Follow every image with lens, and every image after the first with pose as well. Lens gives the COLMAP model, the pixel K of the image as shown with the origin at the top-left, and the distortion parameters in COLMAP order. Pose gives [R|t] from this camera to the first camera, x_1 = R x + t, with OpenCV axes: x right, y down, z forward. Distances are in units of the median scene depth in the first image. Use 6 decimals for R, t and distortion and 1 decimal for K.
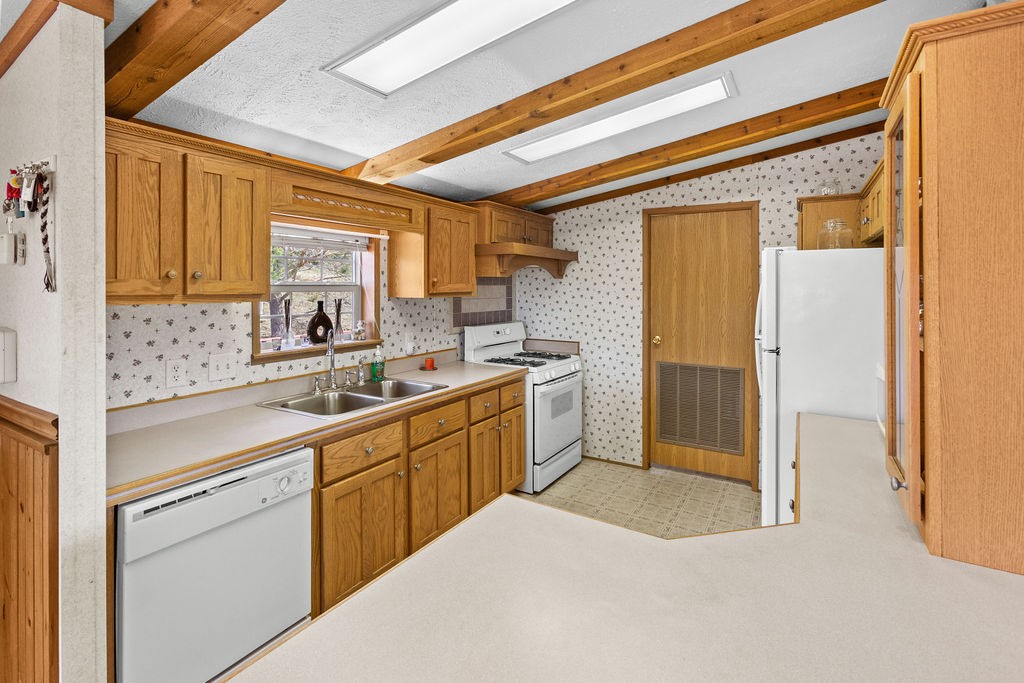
lens RADIAL K [[480.8, 0, 521.7], [0, 480.8, 283.9], [0, 0, 1]] dist [-0.013427, 0.008390]
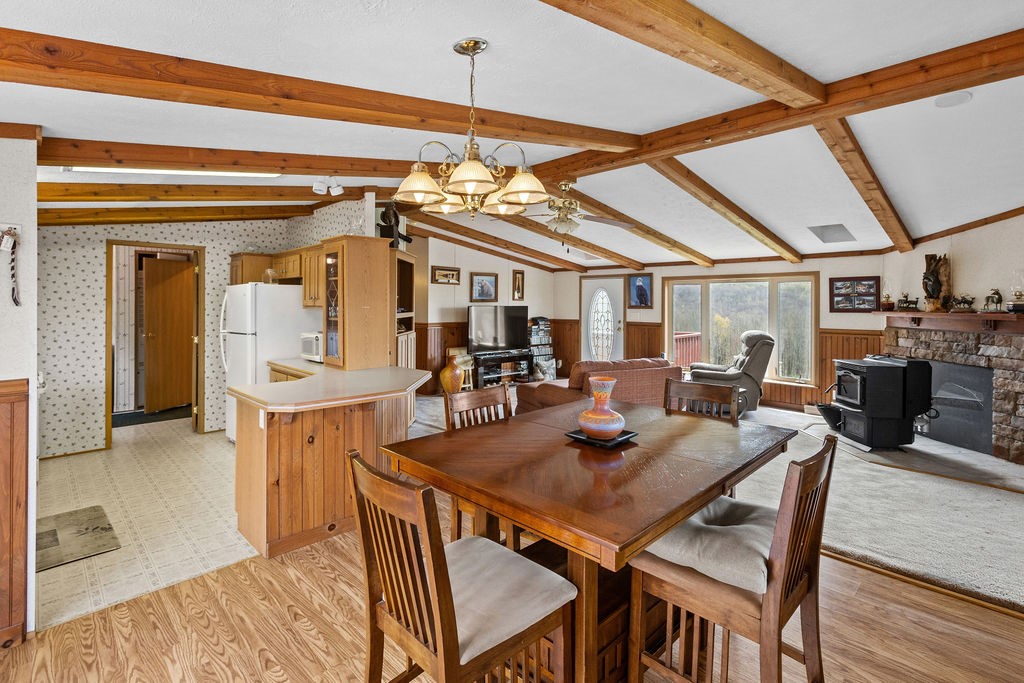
lens RADIAL K [[480.8, 0, 511.1], [0, 480.8, 311.3], [0, 0, 1]] dist [-0.013427, 0.008390]
pose [[0.270664, -0.021357, 0.962437, -0.973304], [-0.006223, 0.999694, 0.023934, -0.008902], [-0.962654, -0.012467, 0.270448, -0.505035]]
